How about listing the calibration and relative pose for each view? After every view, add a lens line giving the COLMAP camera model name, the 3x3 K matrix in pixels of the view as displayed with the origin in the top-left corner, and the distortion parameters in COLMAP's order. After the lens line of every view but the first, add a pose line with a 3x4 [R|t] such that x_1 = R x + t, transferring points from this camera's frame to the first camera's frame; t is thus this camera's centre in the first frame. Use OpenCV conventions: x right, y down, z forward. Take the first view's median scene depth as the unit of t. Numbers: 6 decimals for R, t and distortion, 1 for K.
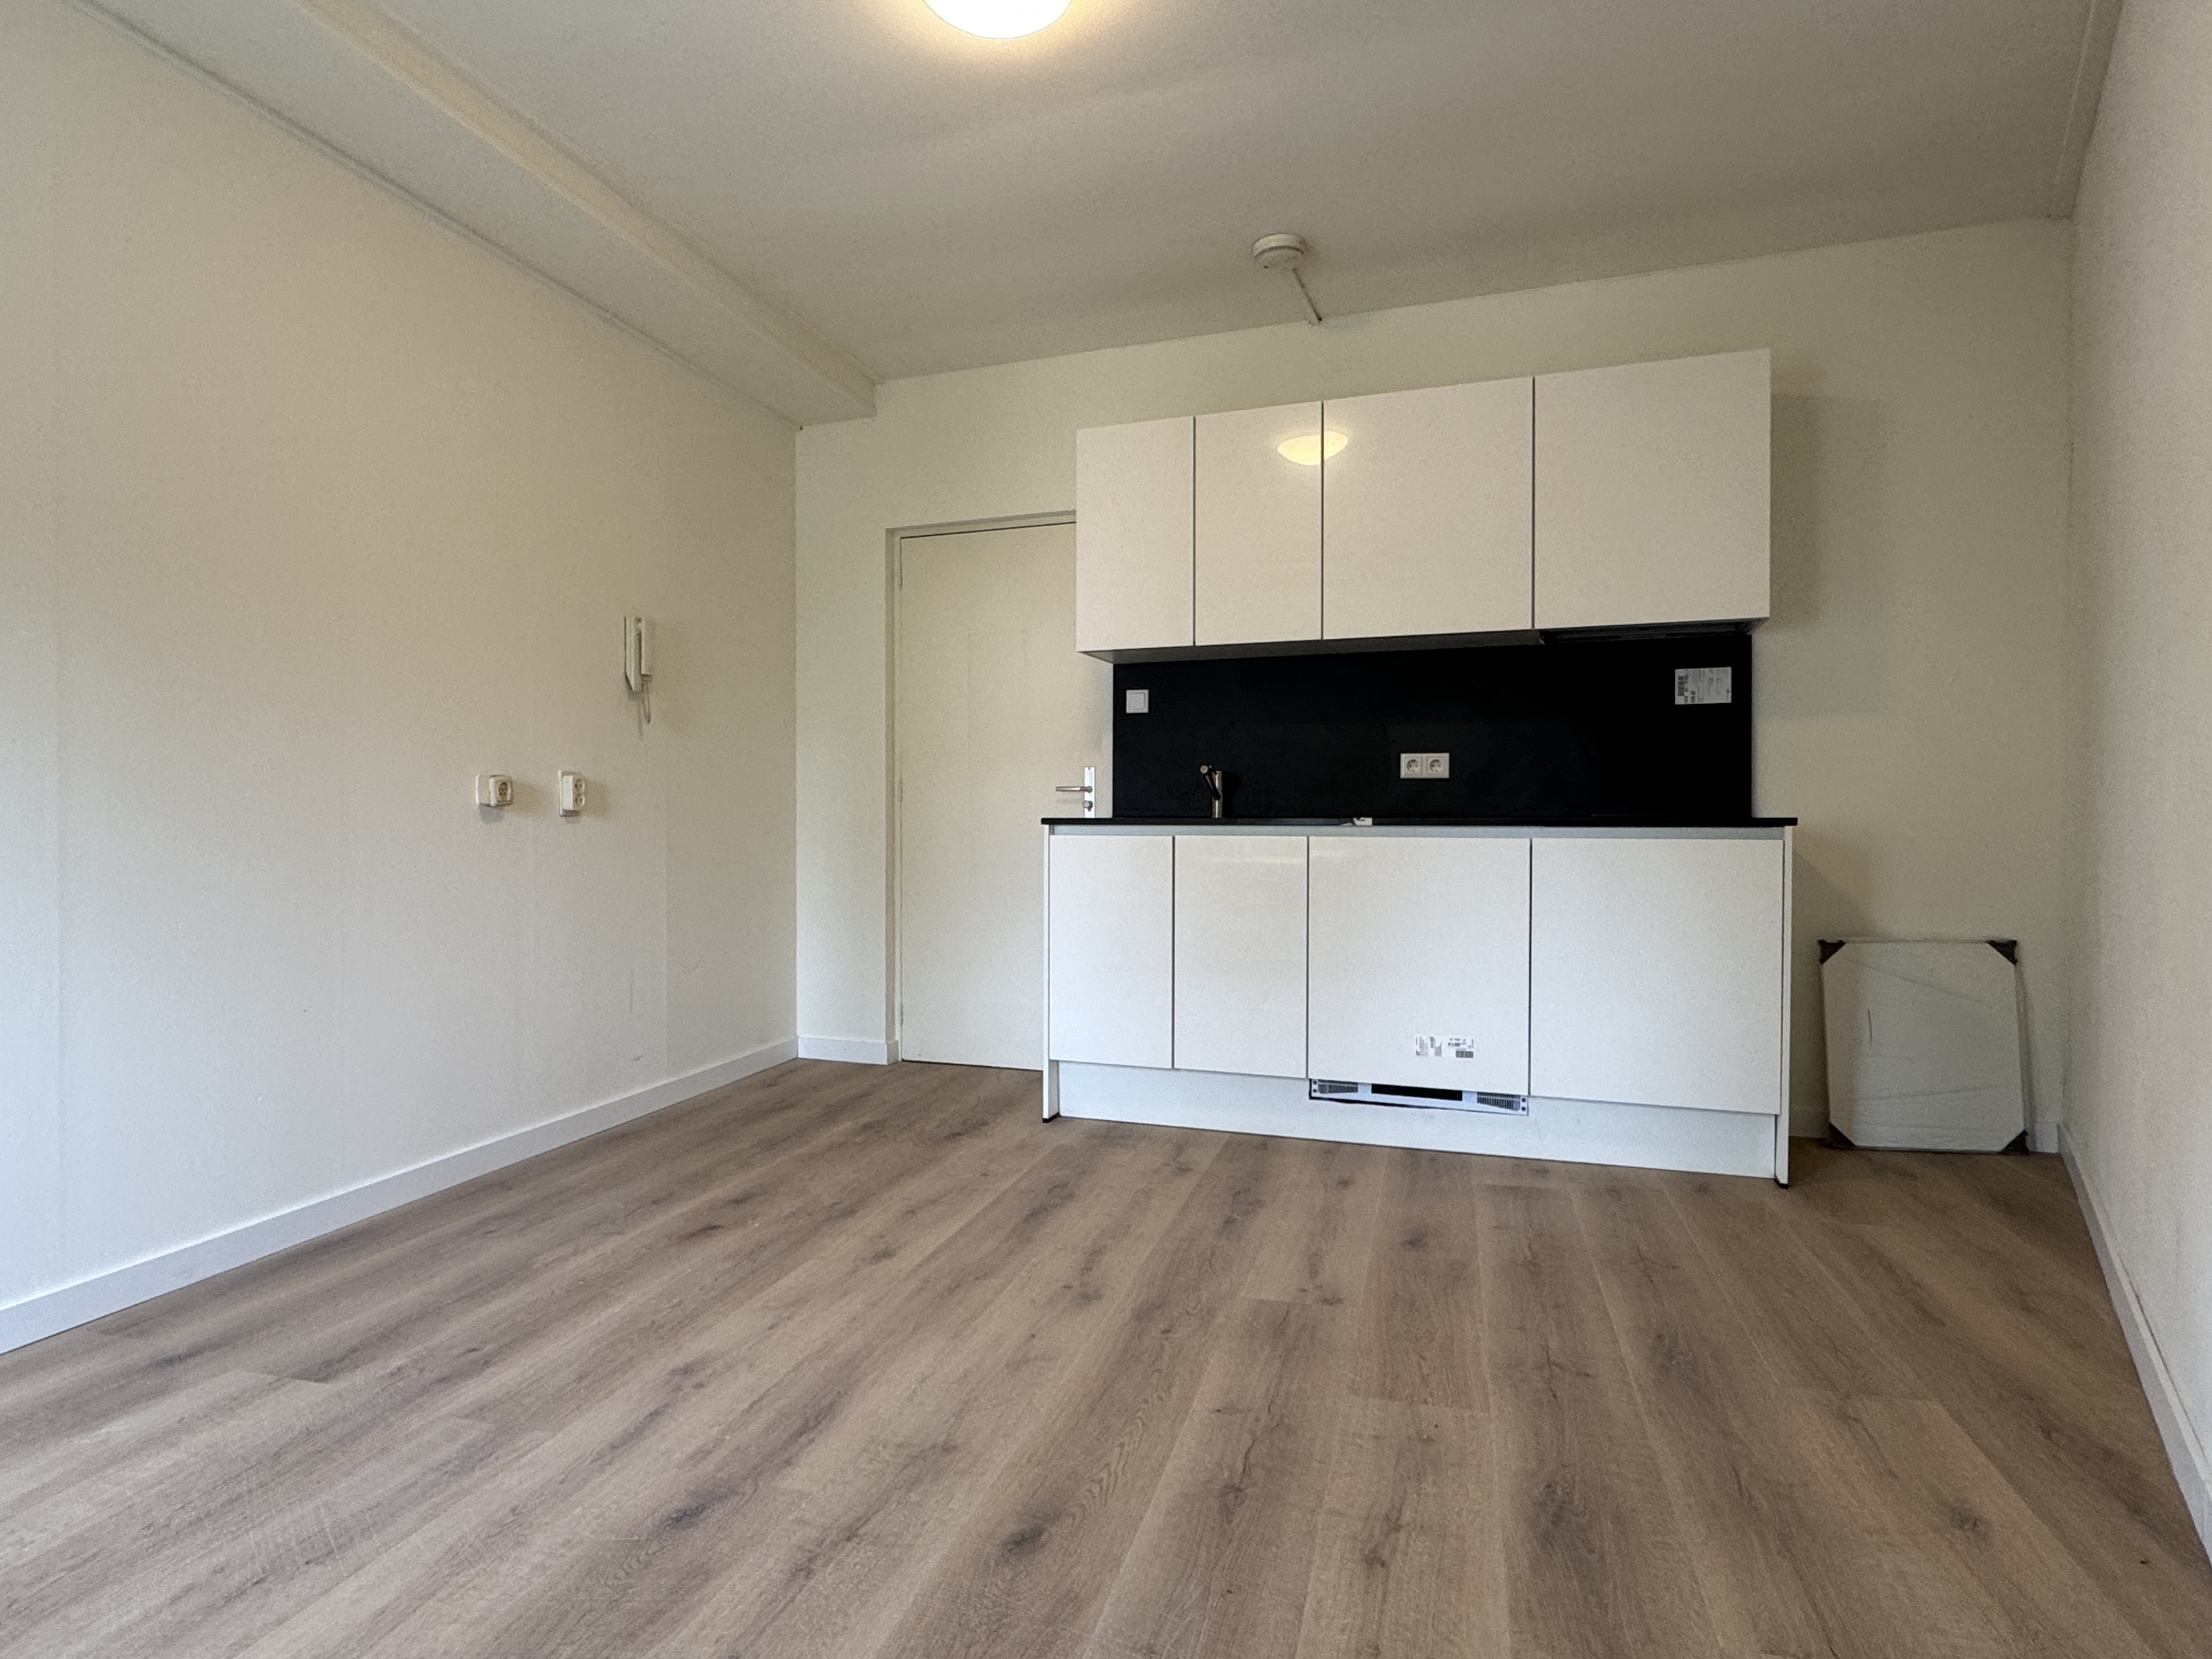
lens RADIAL K [[1201.4, 0, 1106.0], [0, 1201.4, 829.5], [0, 0, 1]] dist [0.001741, 0.001188]
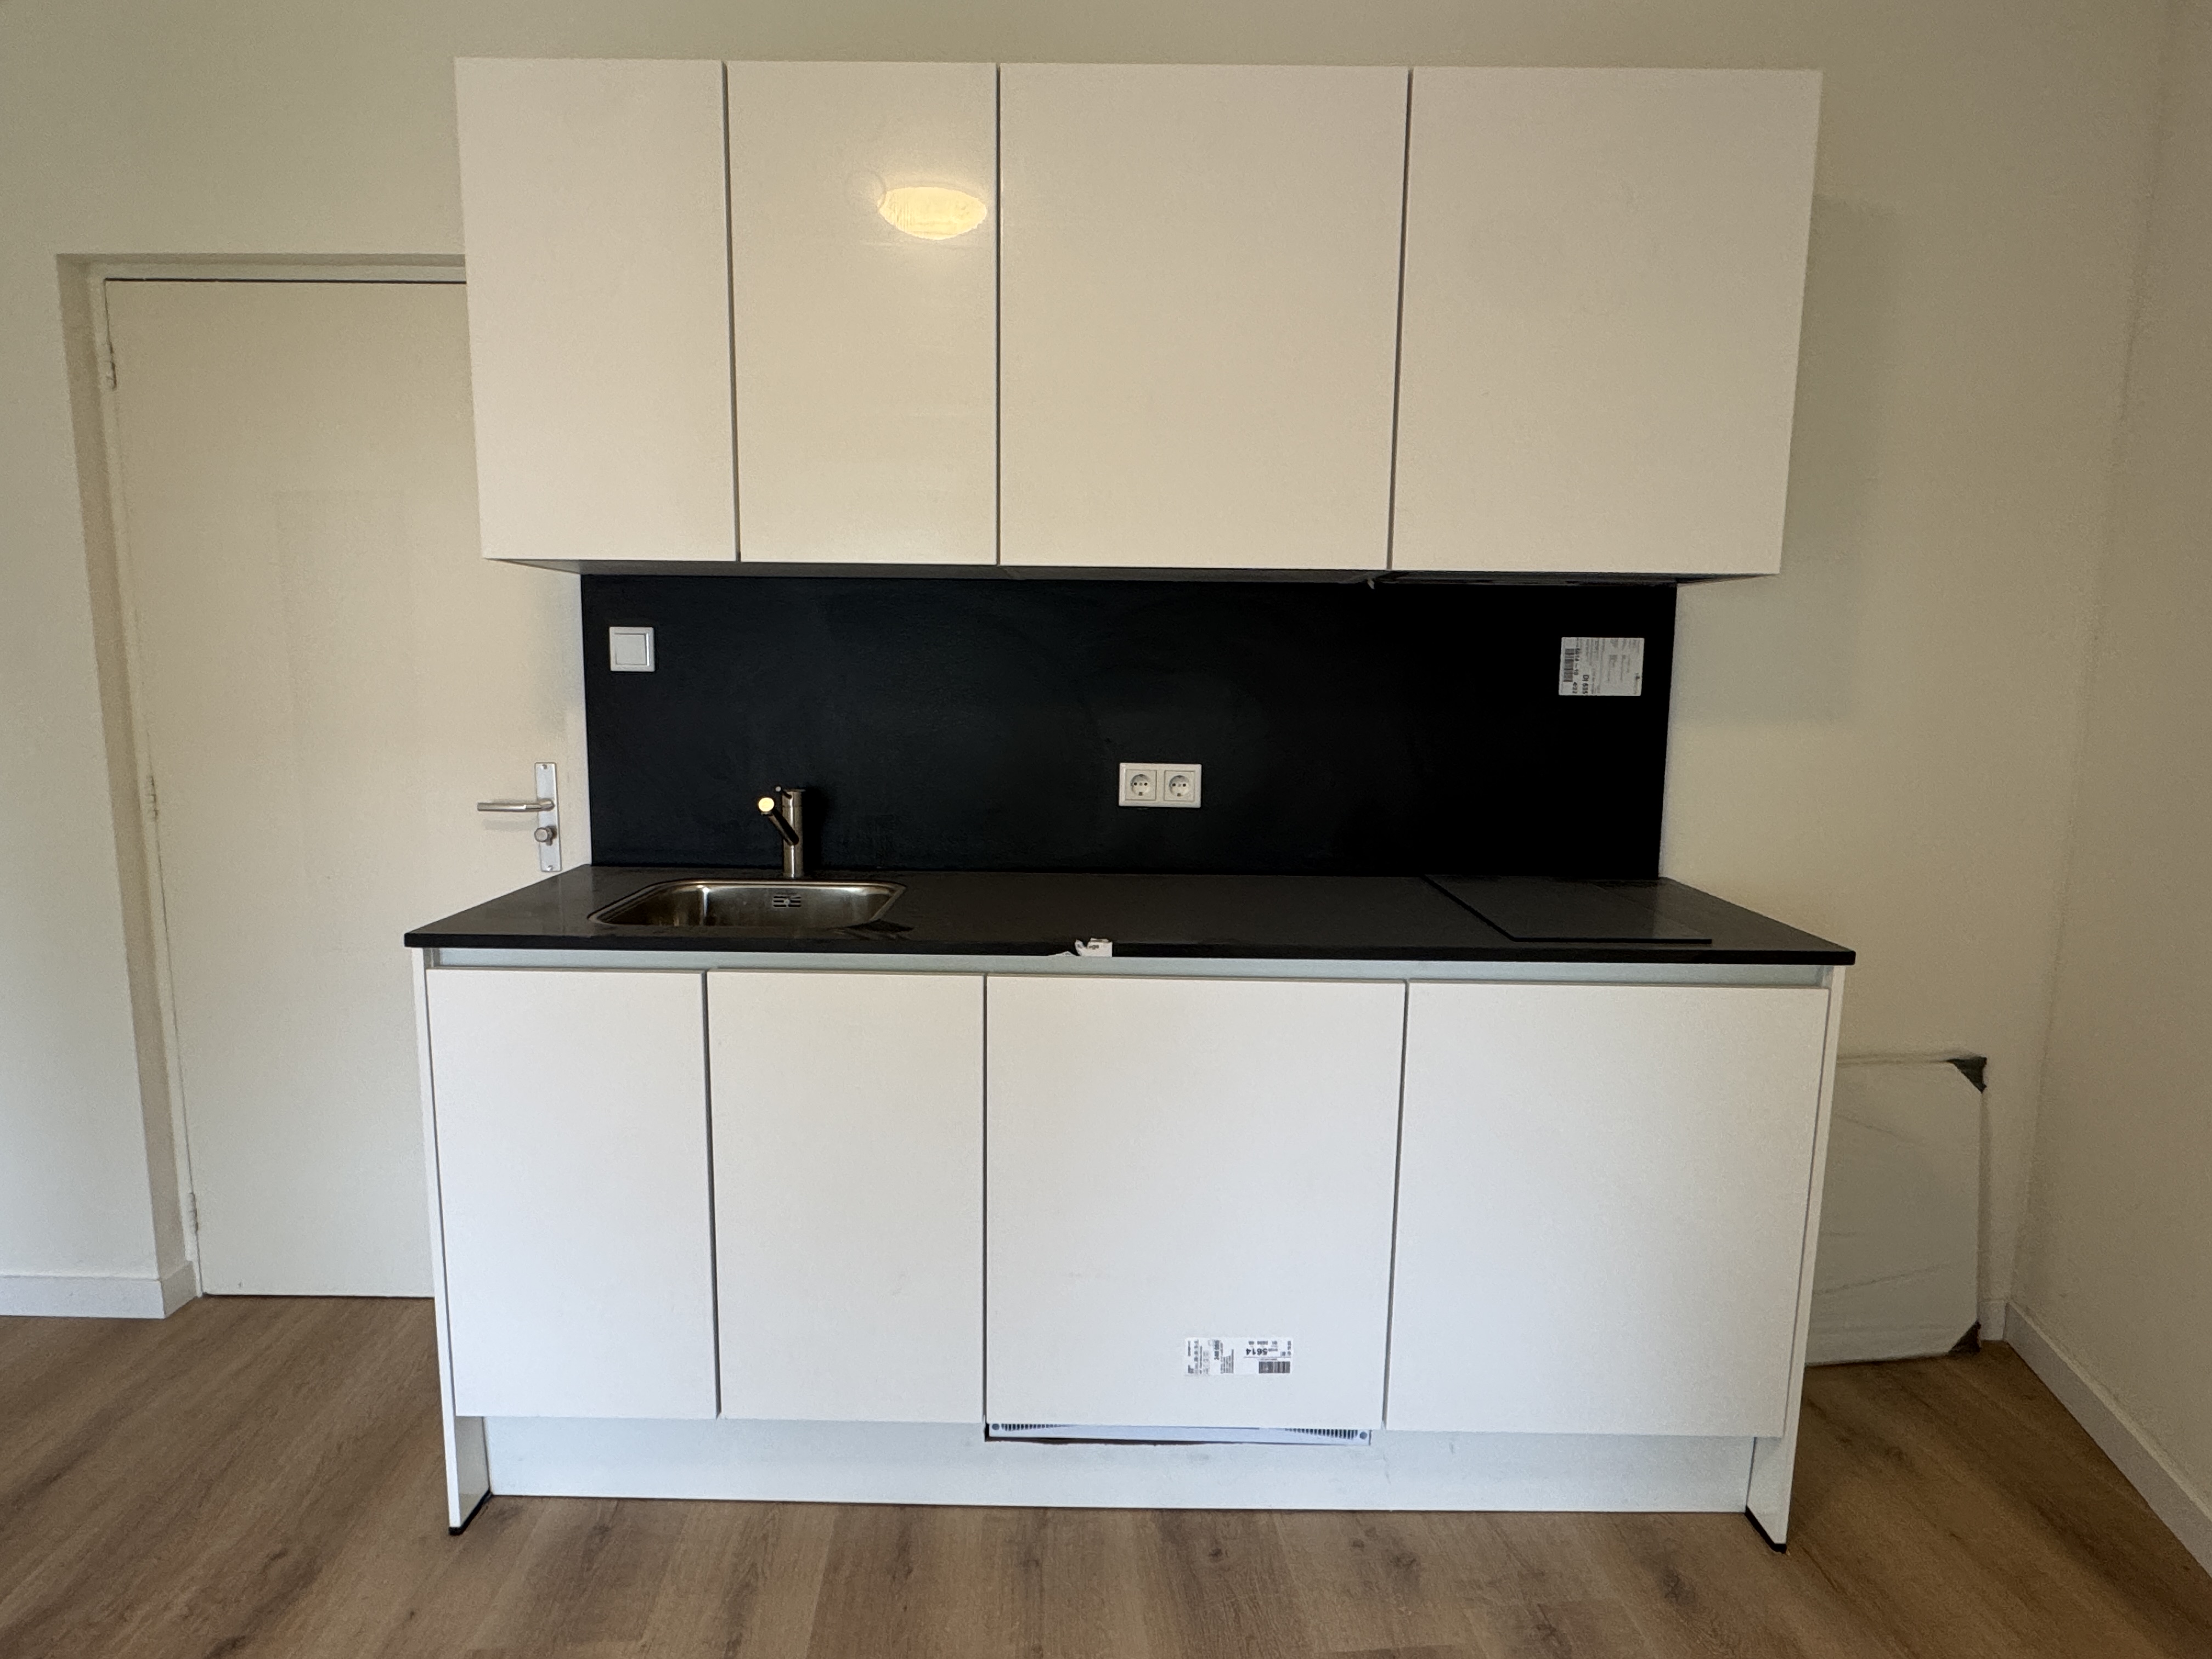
lens RADIAL K [[1242.0, 0, 1106.0], [0, 1242.0, 829.5], [0, 0, 1]] dist [-0.003170, -0.000576]
pose [[0.940868, -0.035185, 0.336941, 0.041377], [-0.006402, 0.992568, 0.121526, -0.111742], [-0.338713, -0.116498, 0.933650, 0.480475]]
